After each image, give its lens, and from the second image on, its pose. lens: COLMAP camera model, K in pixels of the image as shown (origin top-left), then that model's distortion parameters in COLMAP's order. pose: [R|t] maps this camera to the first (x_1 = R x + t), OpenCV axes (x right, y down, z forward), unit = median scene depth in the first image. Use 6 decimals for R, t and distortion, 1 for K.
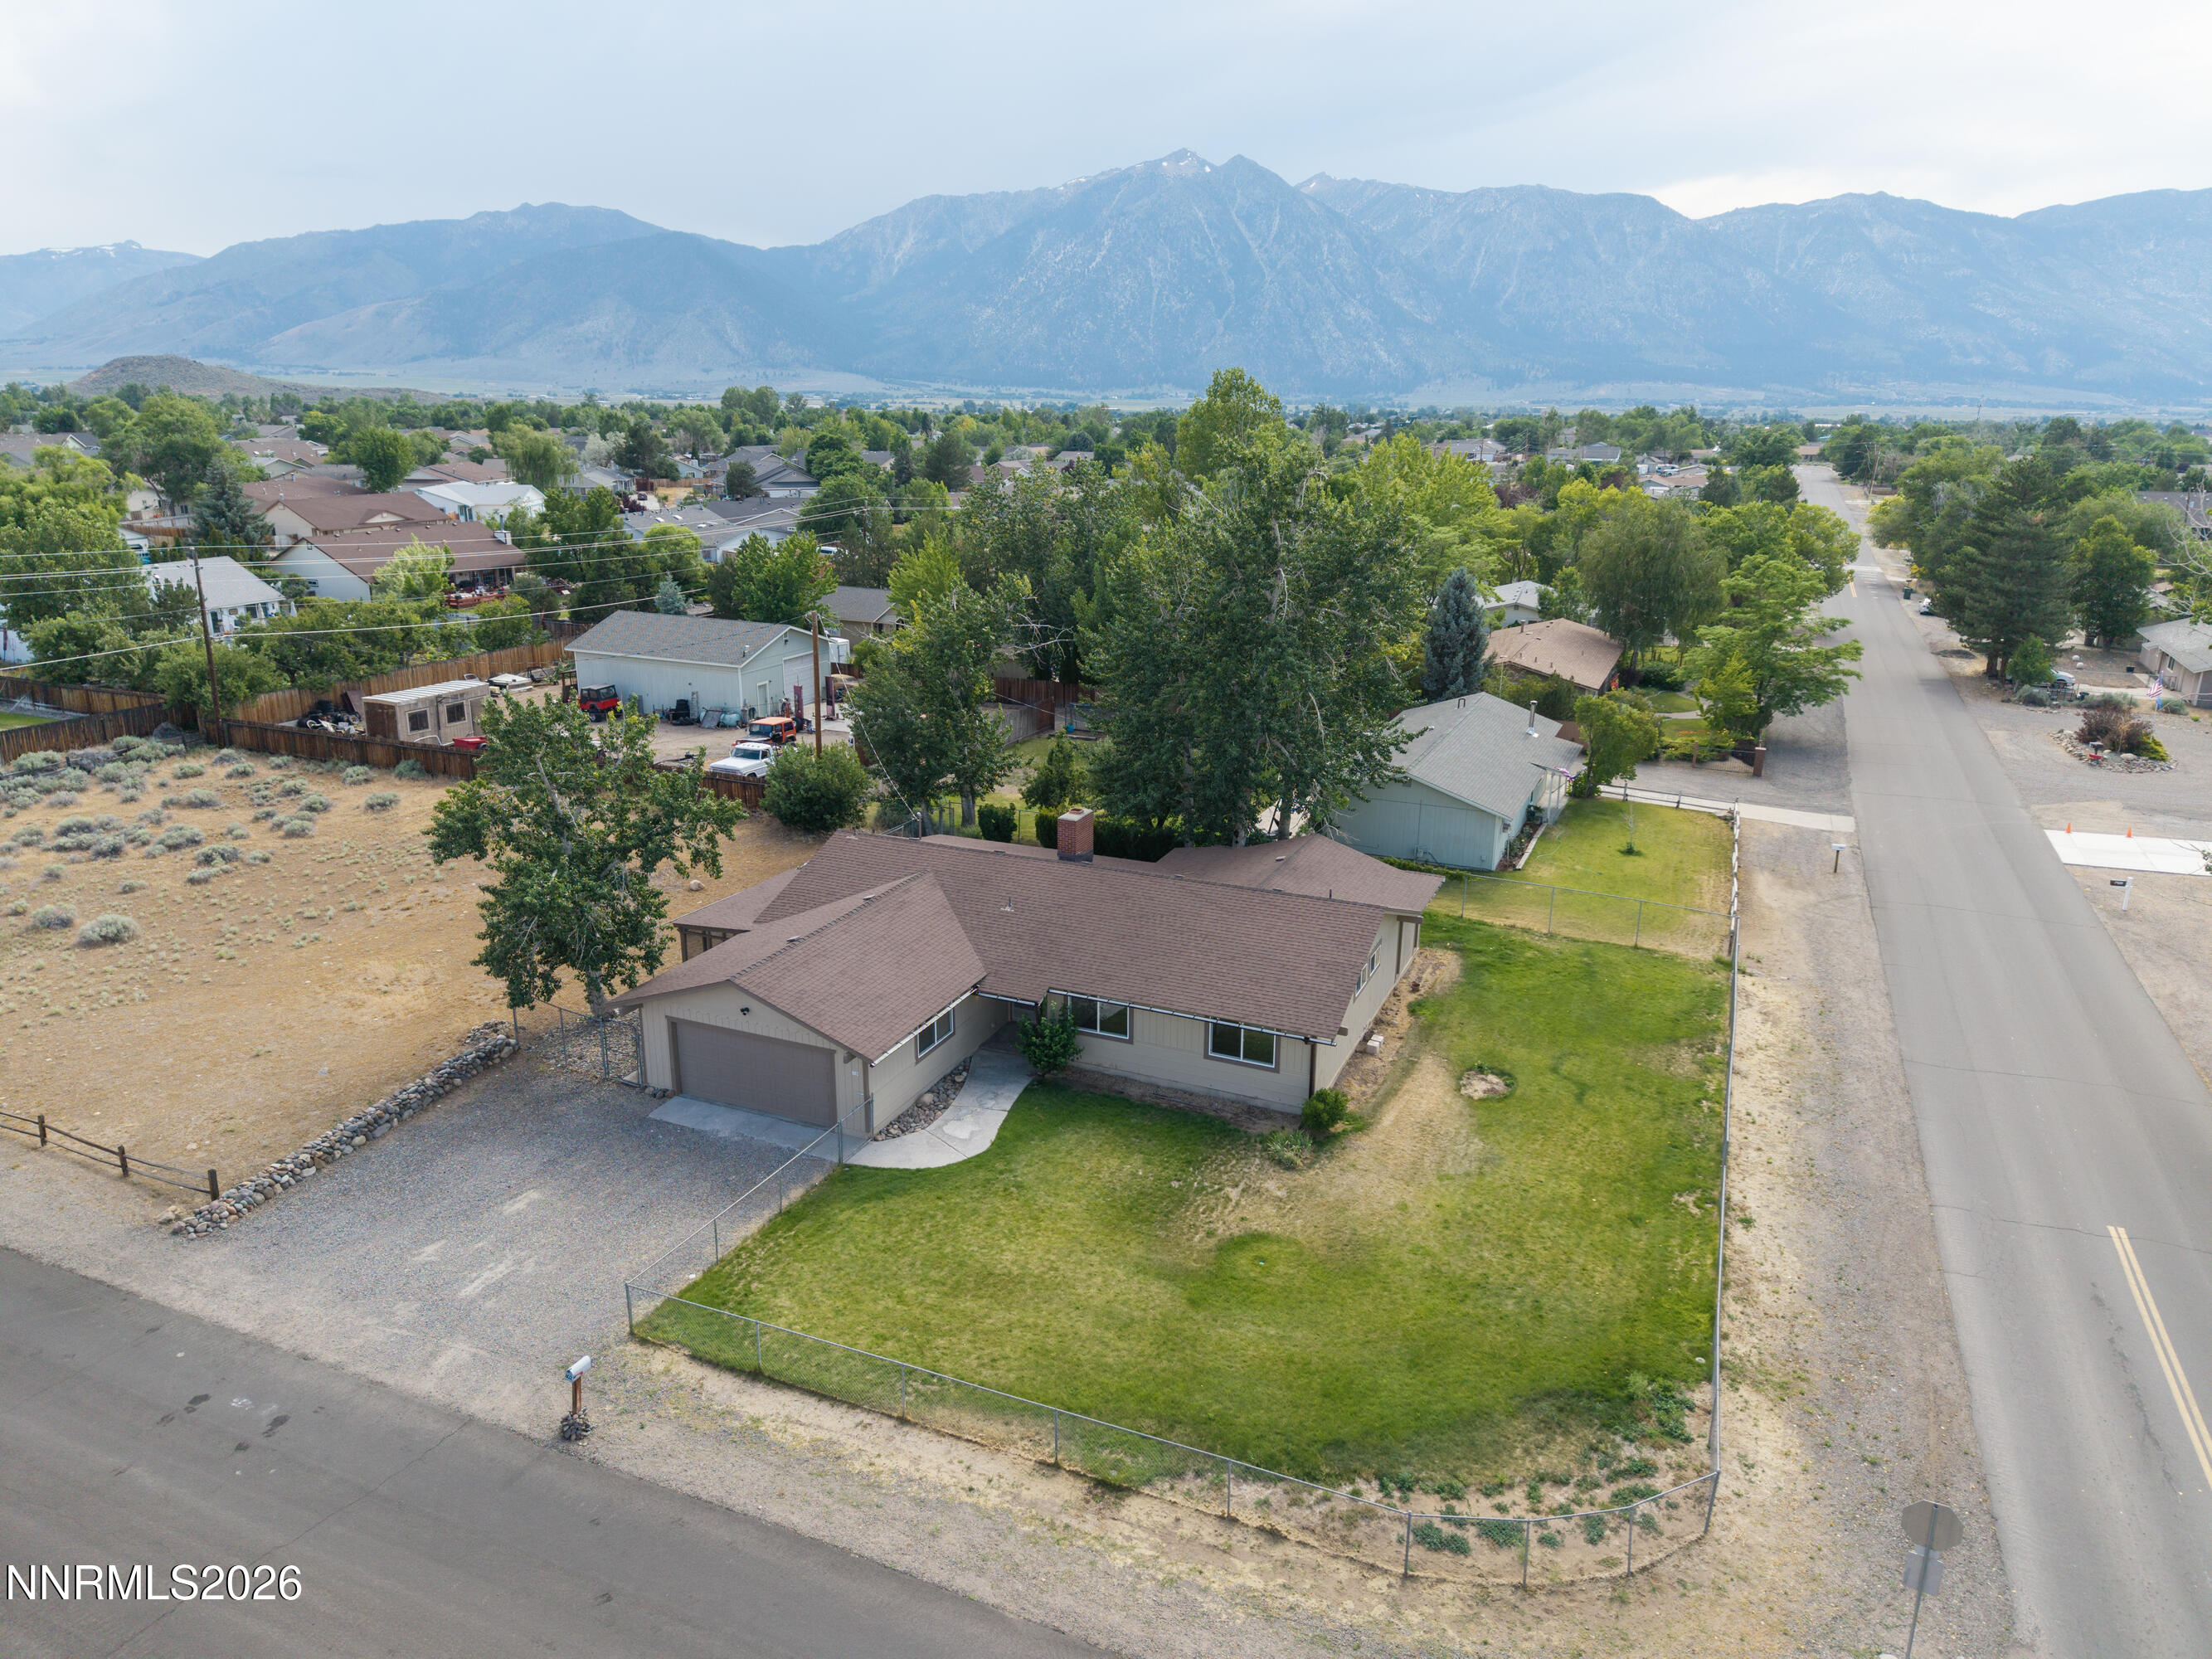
lens RADIAL K [[1477.6, 0, 1110.5], [0, 1477.6, 828.4], [0, 0, 1]] dist [0.028056, -0.026176]
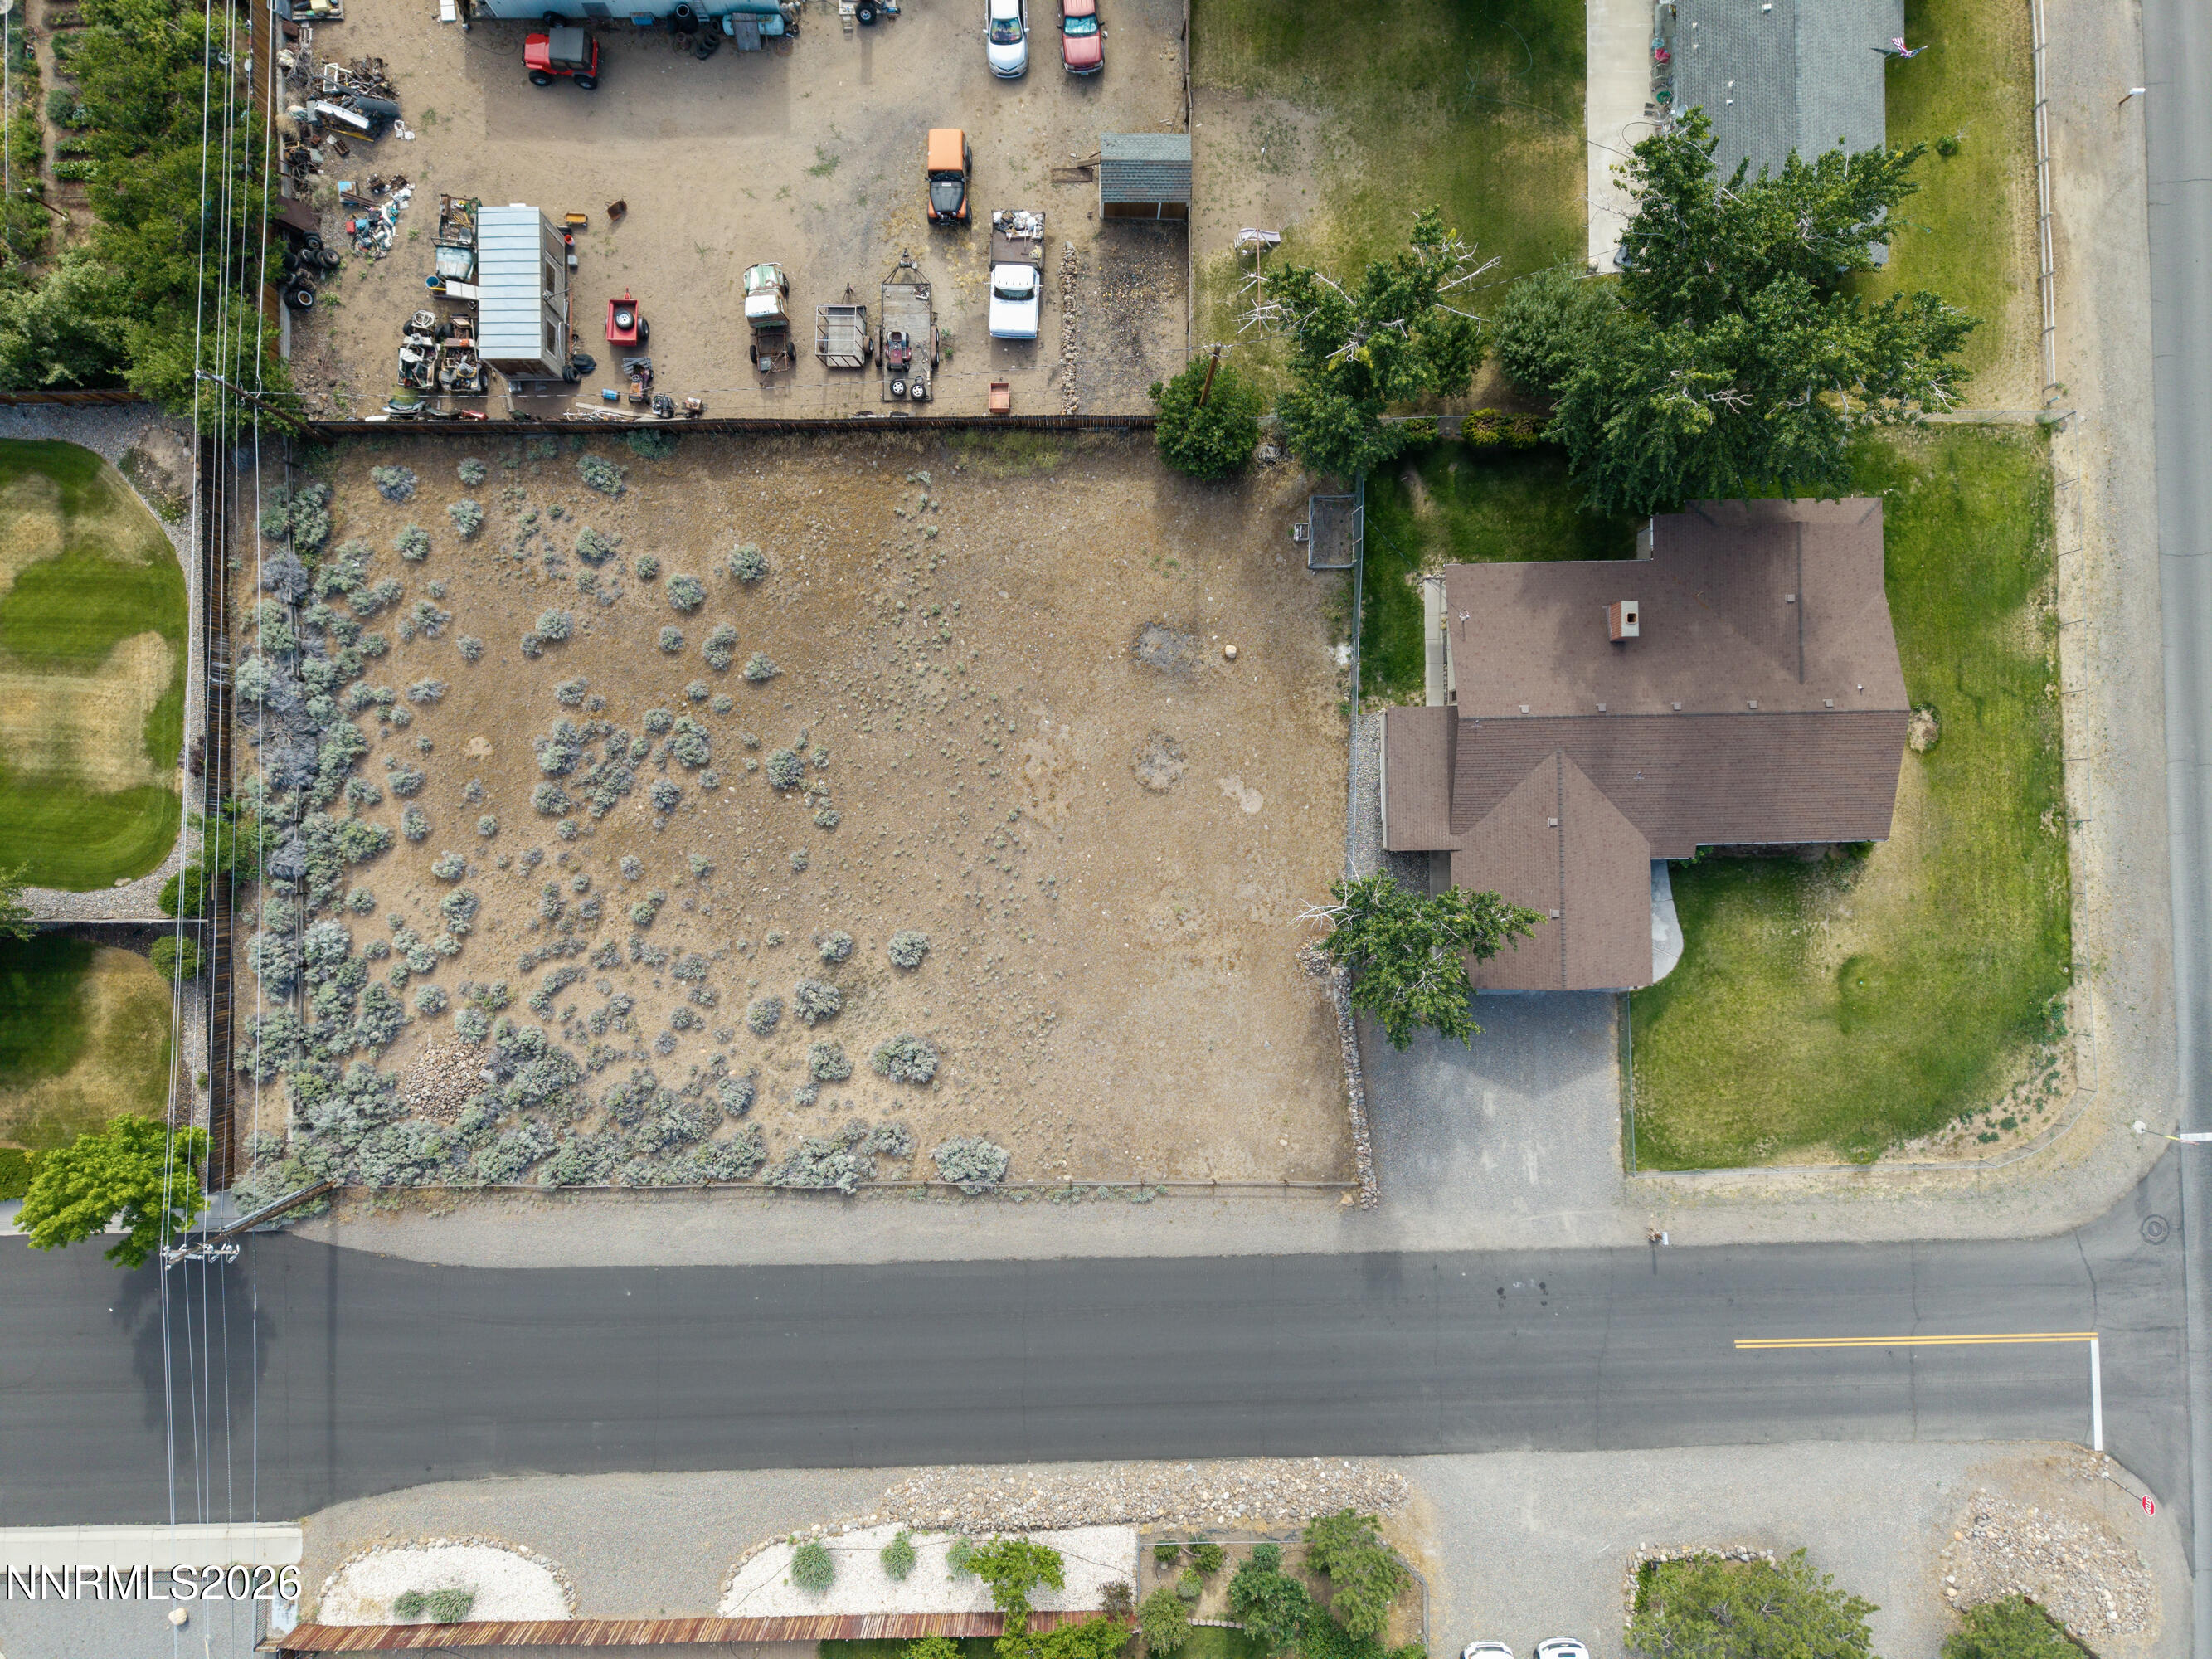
lens RADIAL K [[1477.6, 0, 1110.5], [0, 1477.6, 828.4], [0, 0, 1]] dist [0.028056, -0.026176]
pose [[0.909903, -0.414712, 0.009467, -0.667871], [0.108094, 0.259075, 0.959789, -1.592091], [-0.400489, -0.872292, 0.280561, 0.918457]]
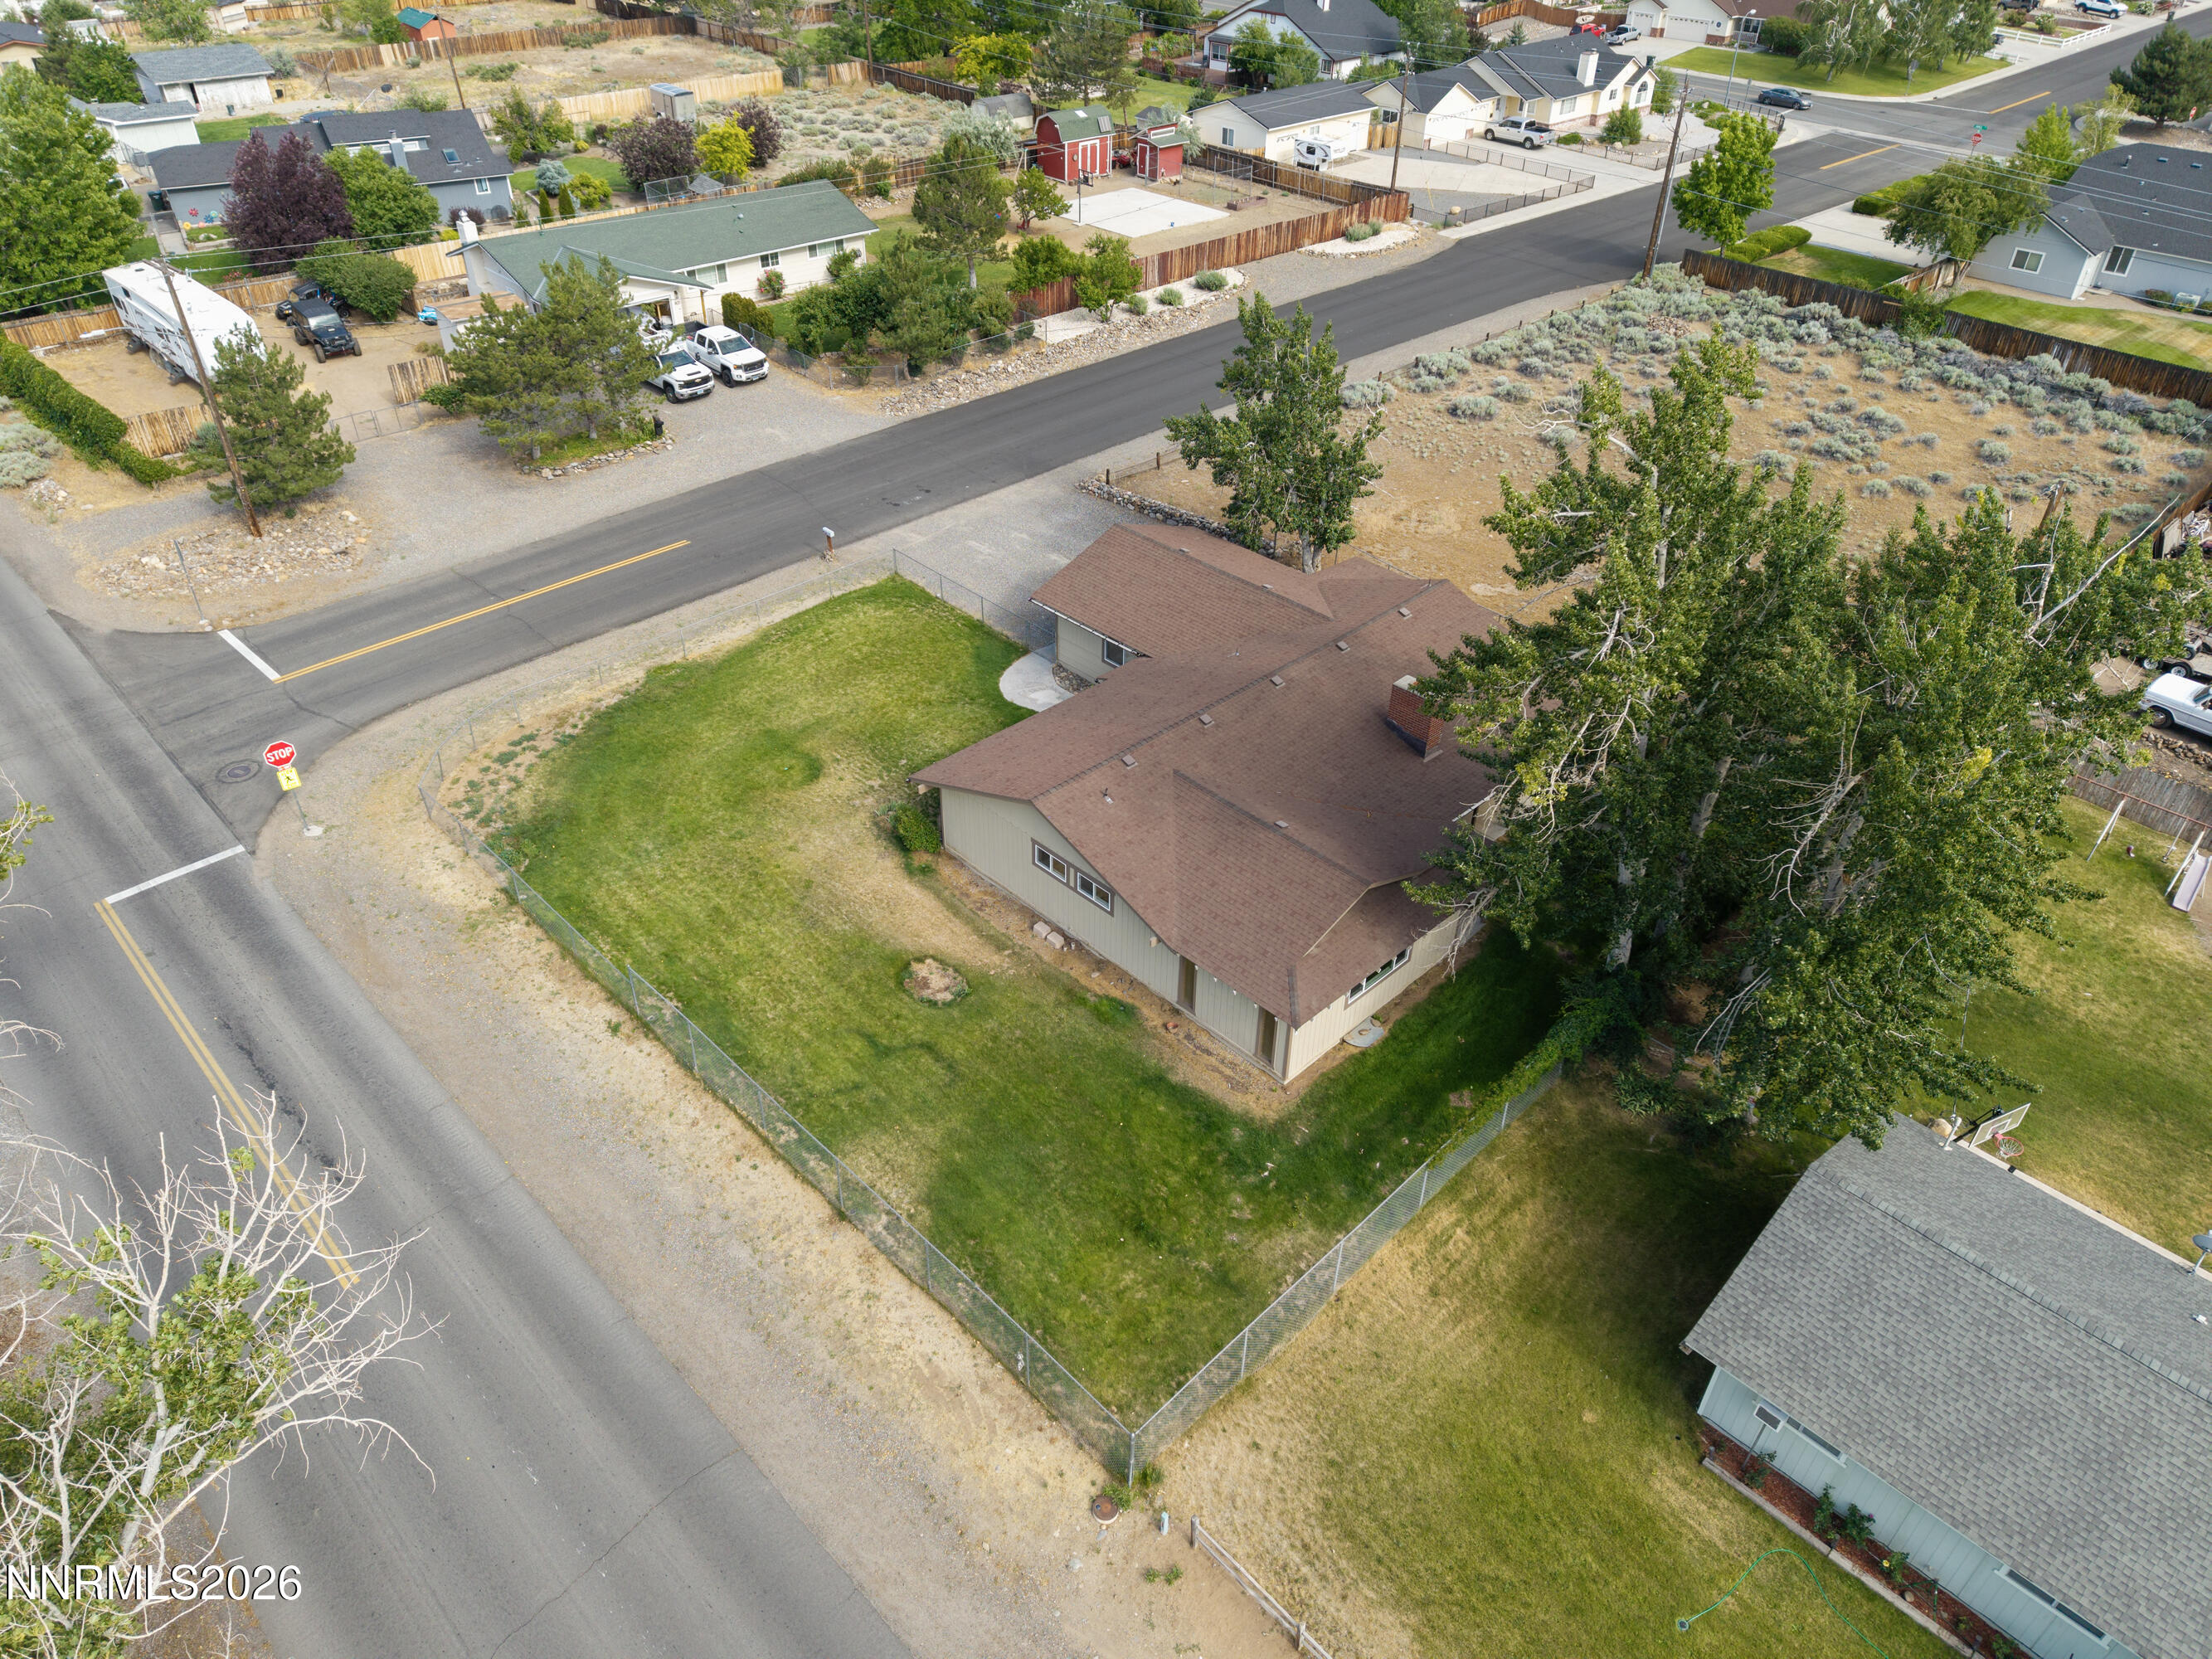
lens RADIAL K [[1477.6, 0, 1110.5], [0, 1477.6, 828.4], [0, 0, 1]] dist [0.028056, -0.026176]
pose [[-0.375245, 0.535506, -0.756587, 0.989228], [-0.279442, 0.712903, 0.643181, -0.609044], [0.883800, 0.452773, -0.117871, 1.323051]]
